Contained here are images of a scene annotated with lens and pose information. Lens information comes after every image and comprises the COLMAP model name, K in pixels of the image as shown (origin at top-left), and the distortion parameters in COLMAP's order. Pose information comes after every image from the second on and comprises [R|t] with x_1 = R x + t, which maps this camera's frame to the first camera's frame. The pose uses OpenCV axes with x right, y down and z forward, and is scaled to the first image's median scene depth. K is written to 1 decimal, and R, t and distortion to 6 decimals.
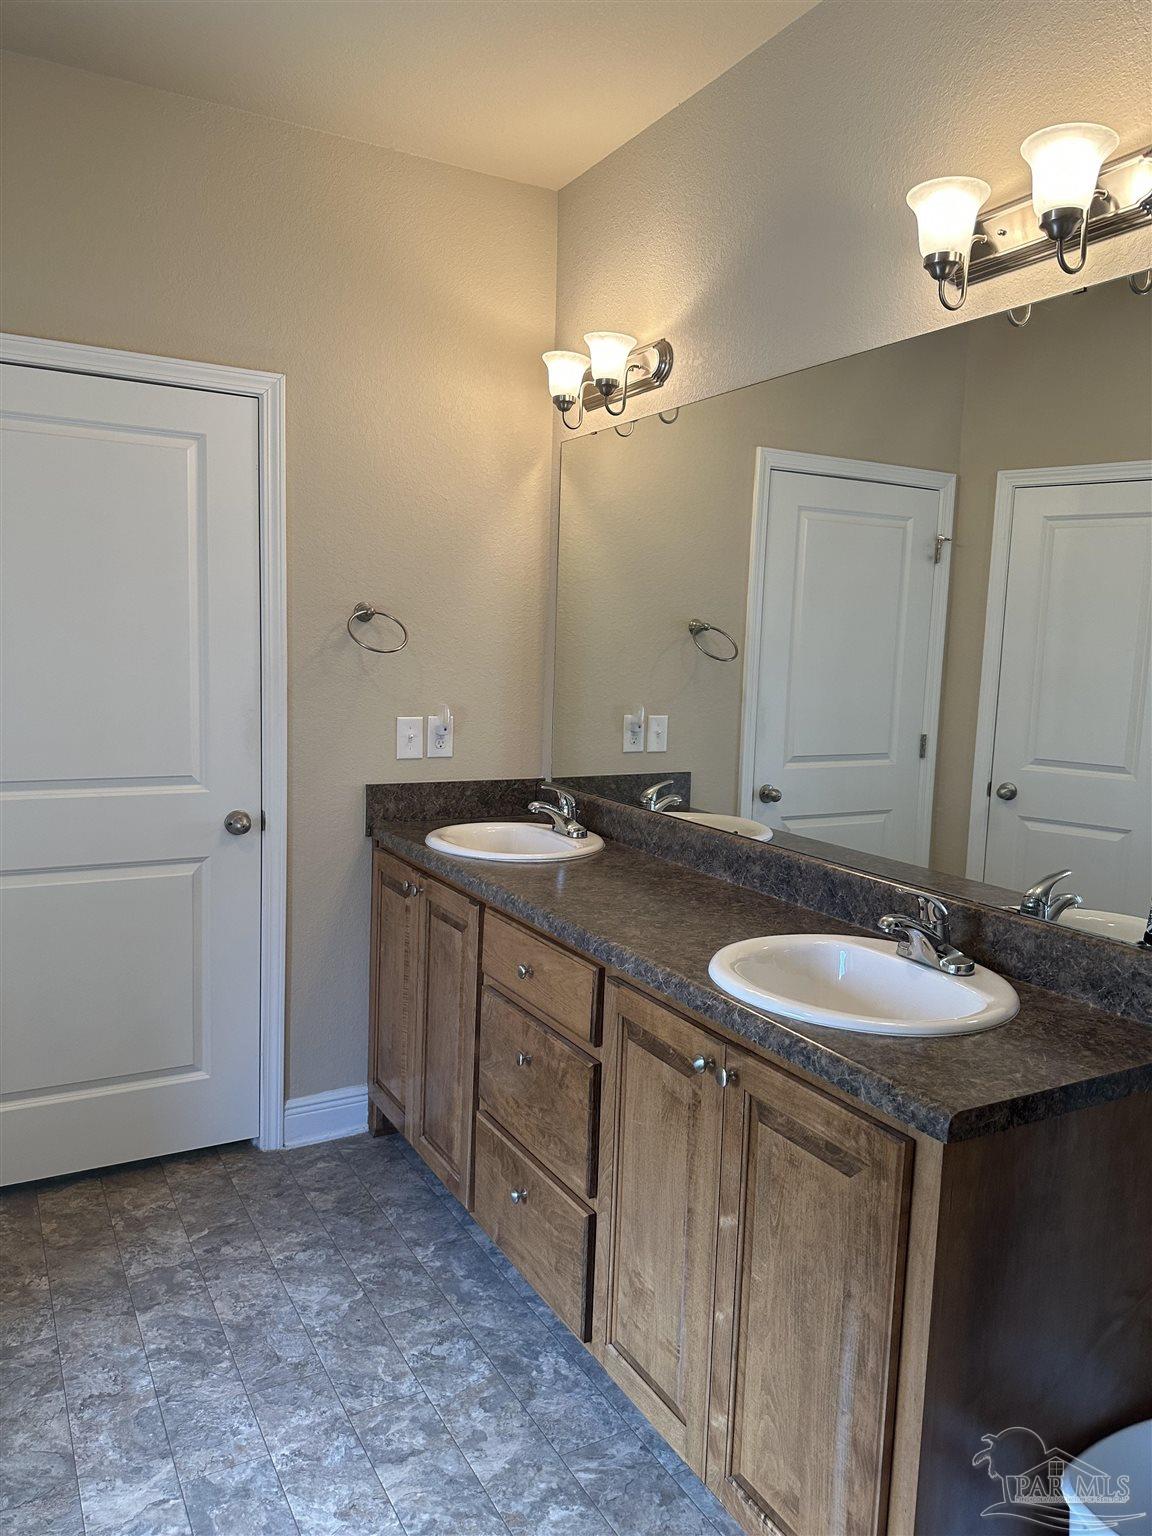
lens RADIAL K [[1096.4, 0, 576.5], [0, 1096.4, 763.1], [0, 0, 1]] dist [0.011568, -0.012763]
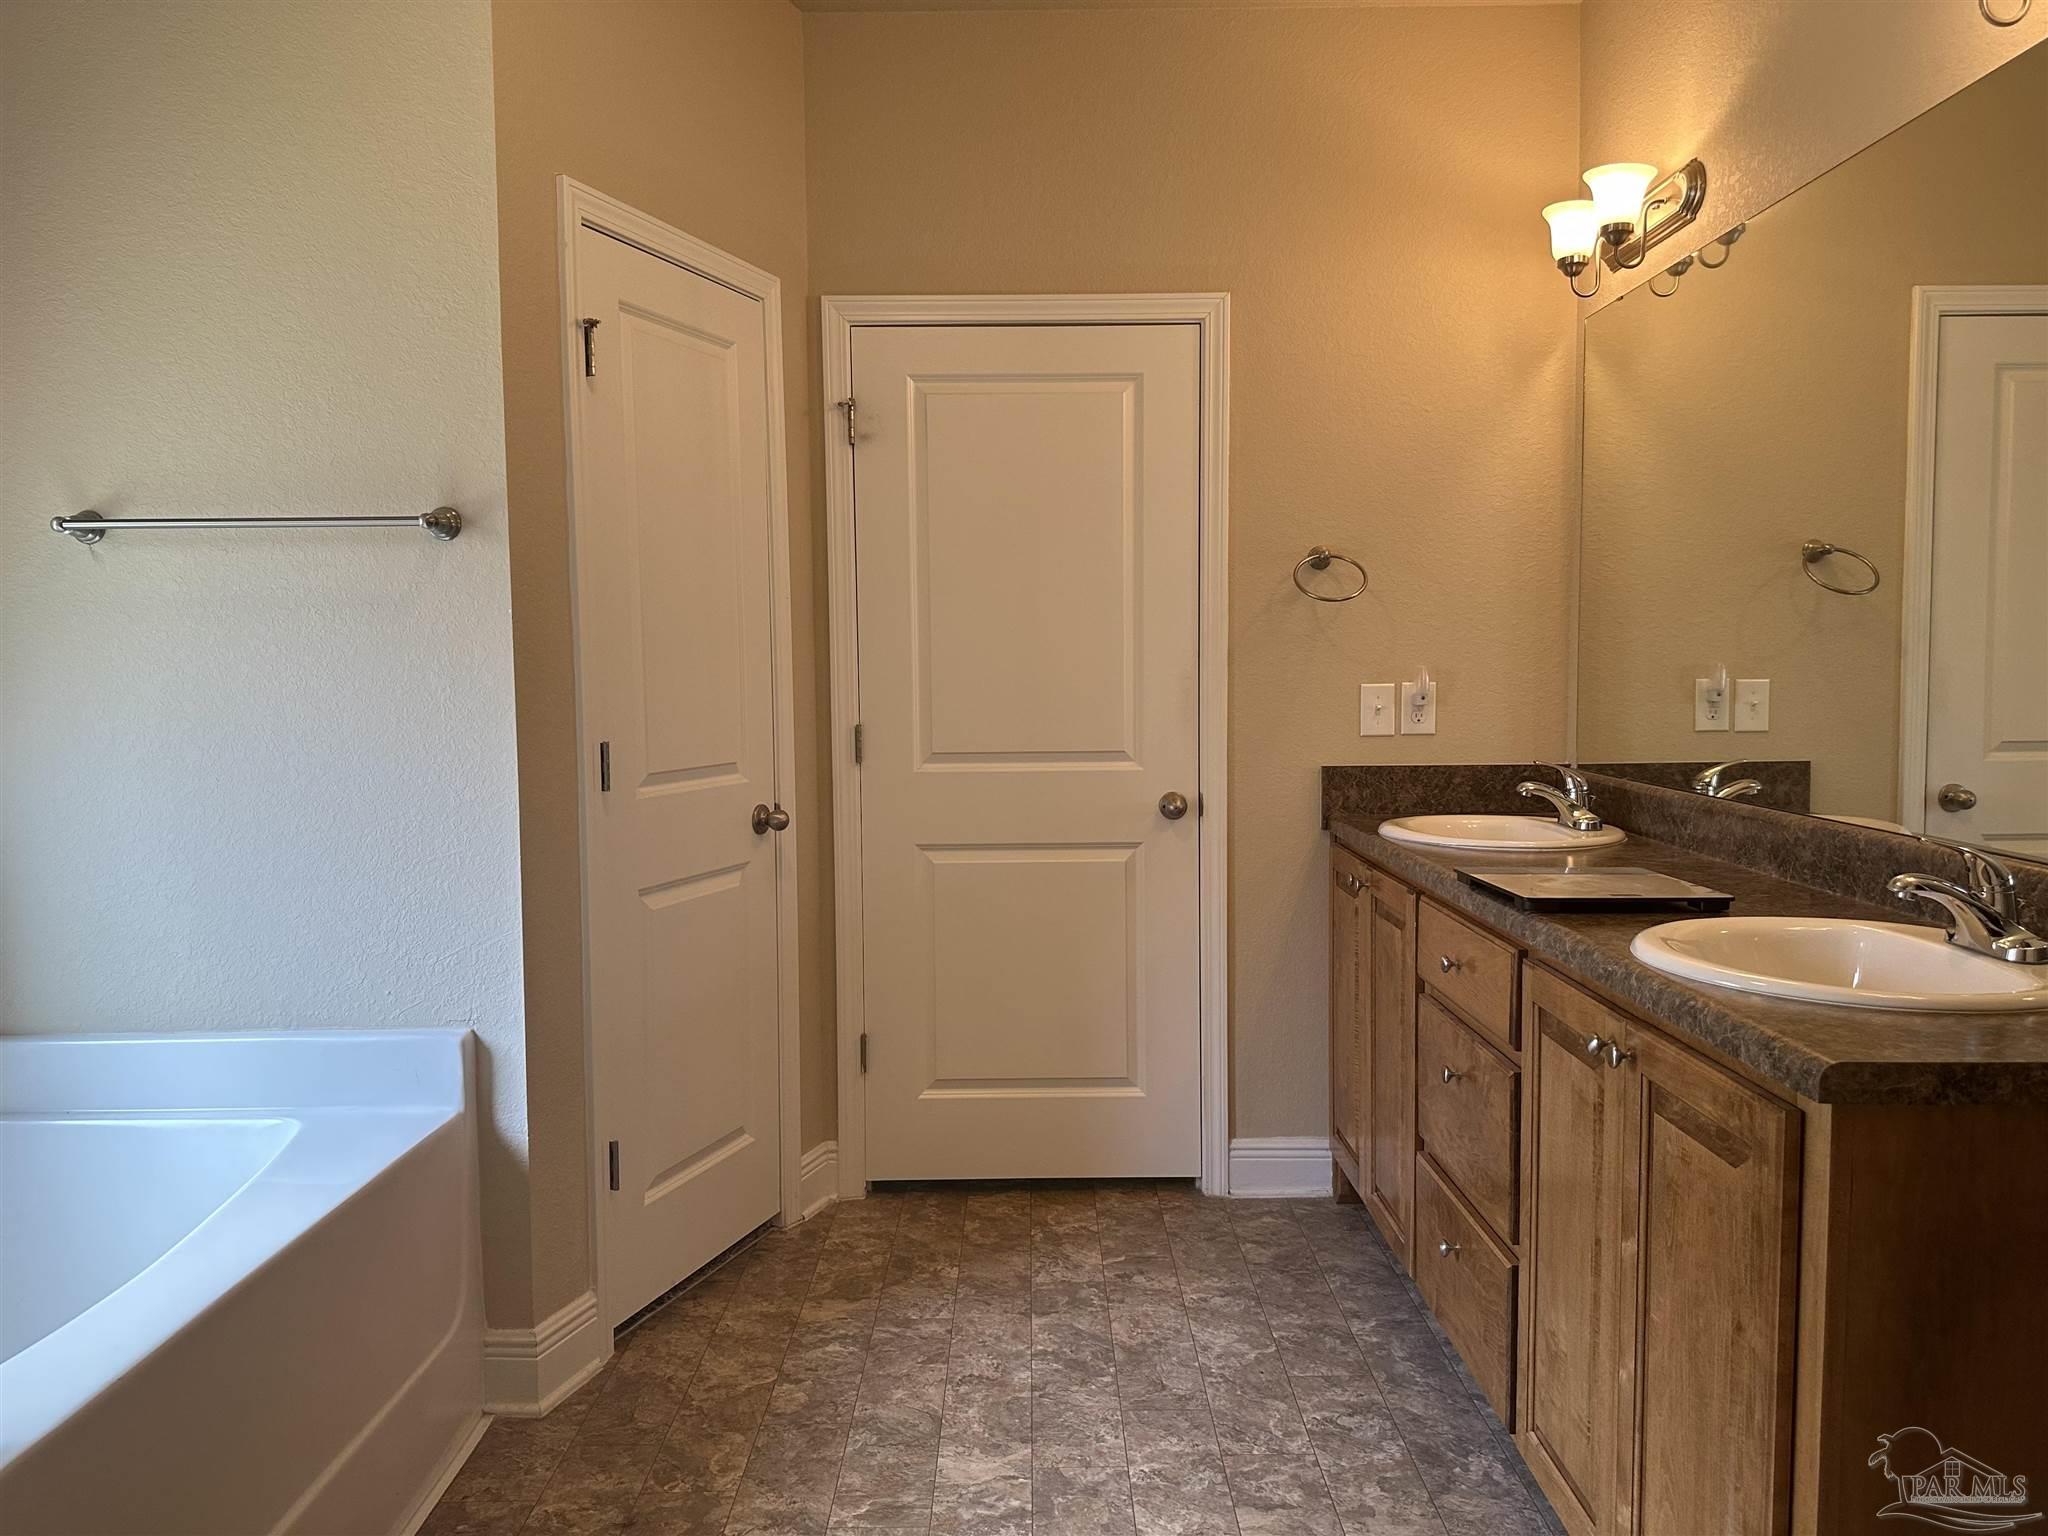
lens RADIAL K [[1441.7, 0, 1037.0], [0, 1441.7, 766.0], [0, 0, 1]] dist [0.151026, -0.253795]
pose [[0.874392, -0.005493, -0.485188, 0.207460], [-0.017058, 0.998970, -0.042051, 0.095041], [0.484919, 0.045045, 0.873398, -0.094324]]
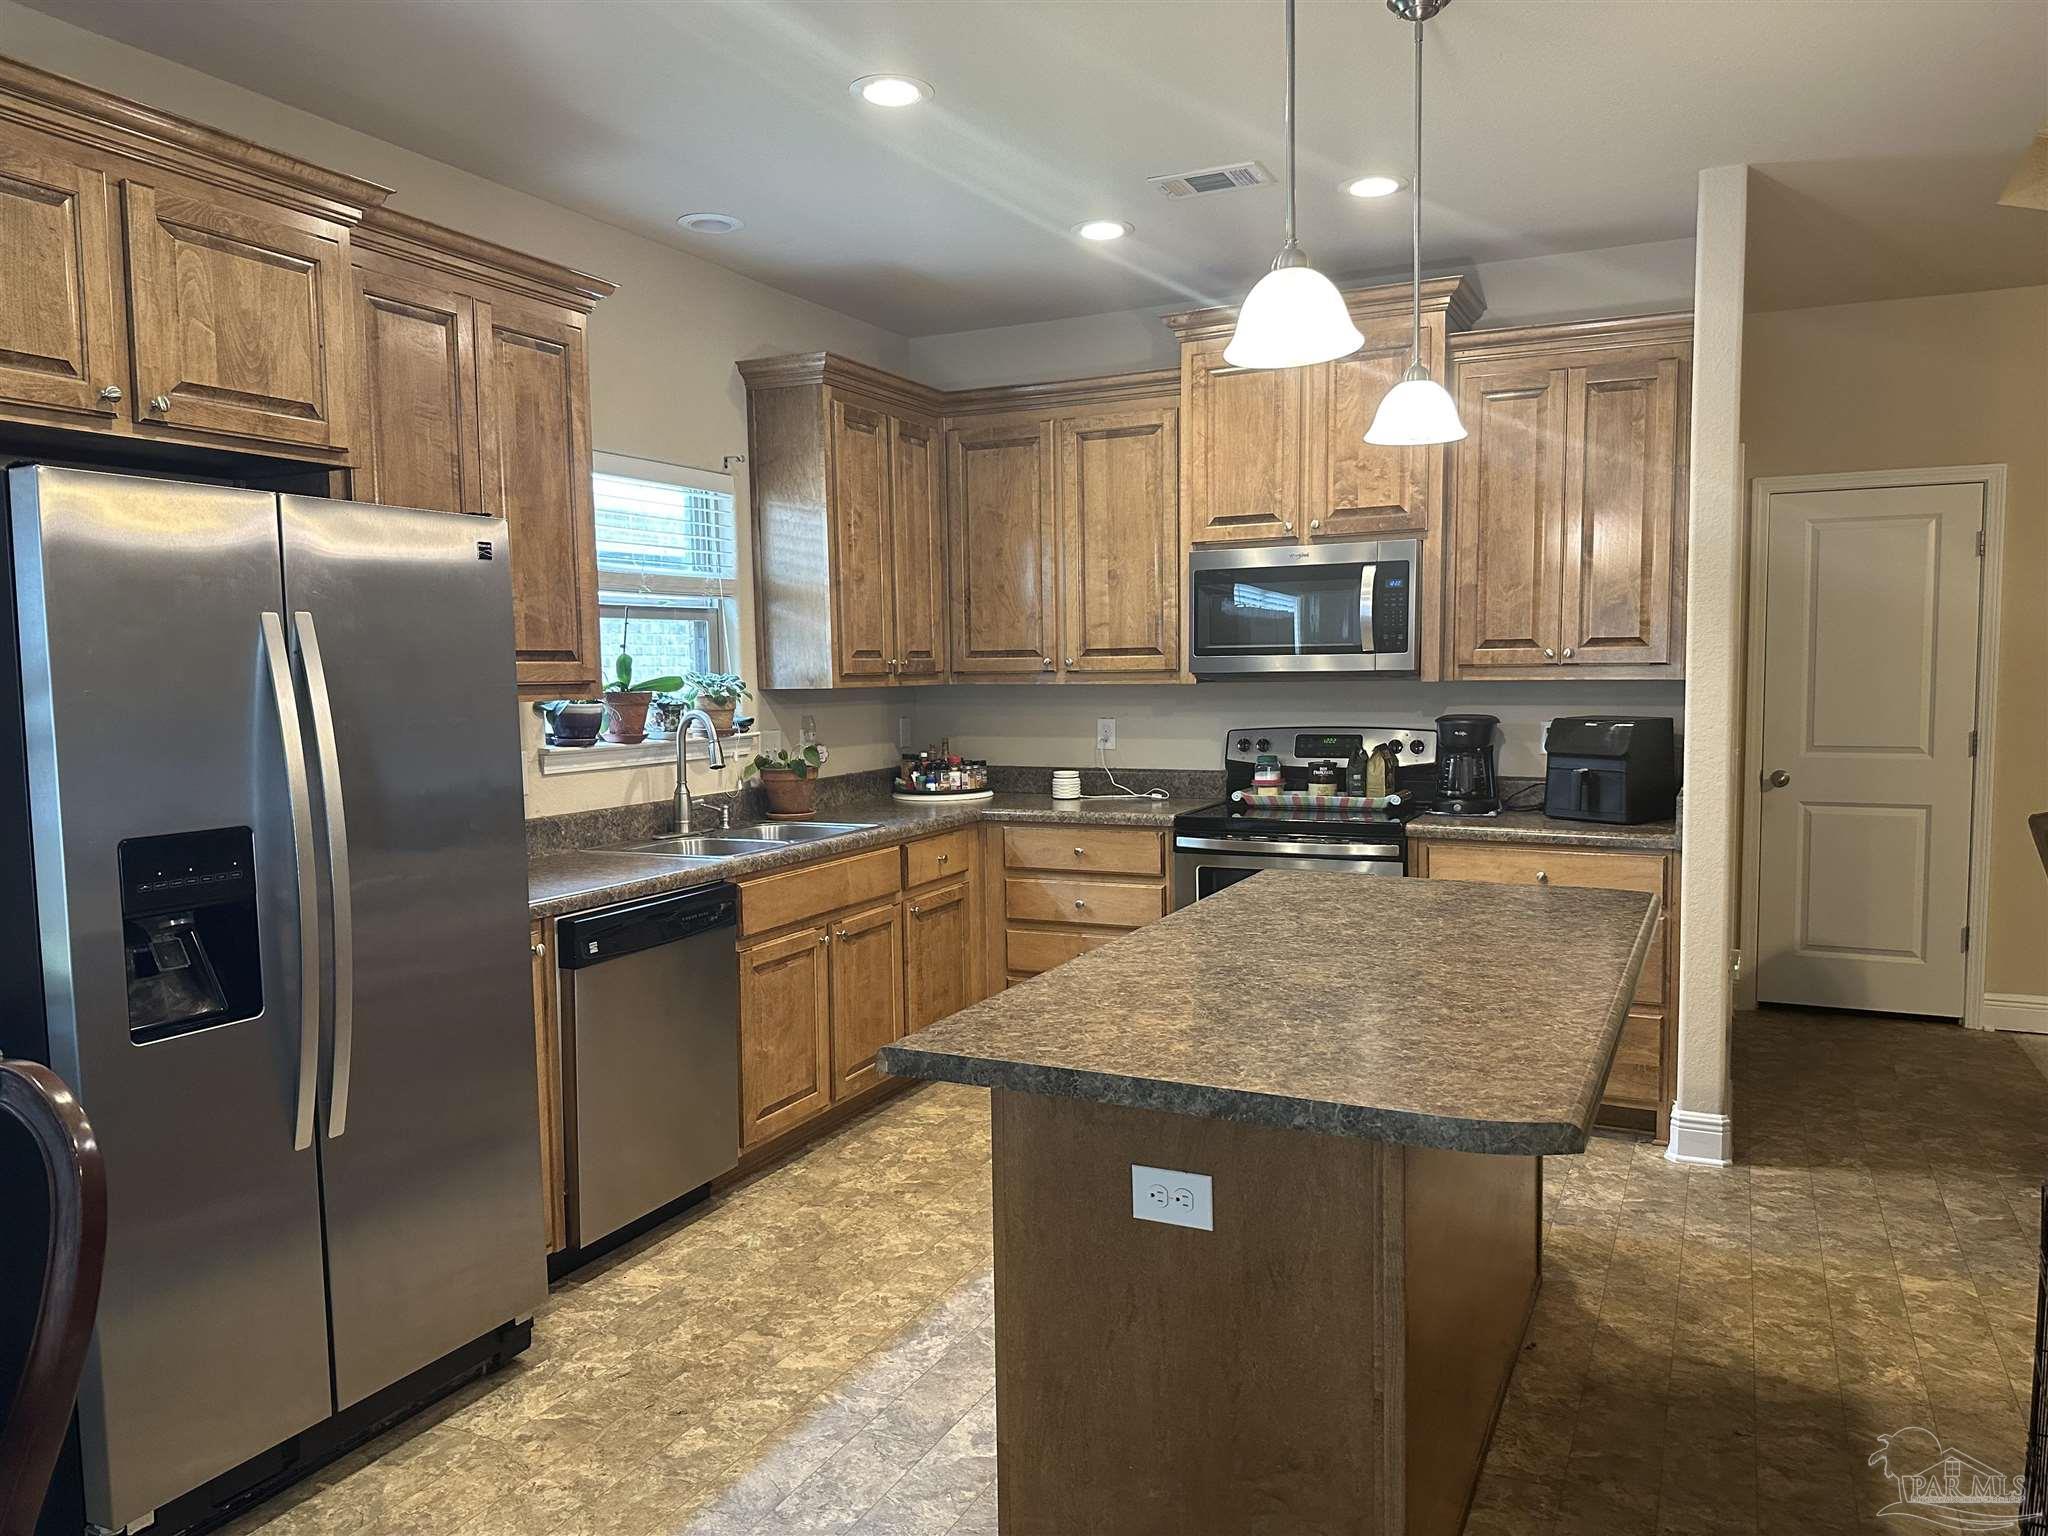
lens RADIAL K [[1426.7, 0, 1018.8], [0, 1426.7, 780.9], [0, 0, 1]] dist [0.120228, -0.255022]
pose [[0.564854, 0.025807, -0.824787, 1.125134], [-0.055377, 0.998443, -0.006684, 0.012506], [0.823330, 0.049450, 0.565404, 0.251167]]
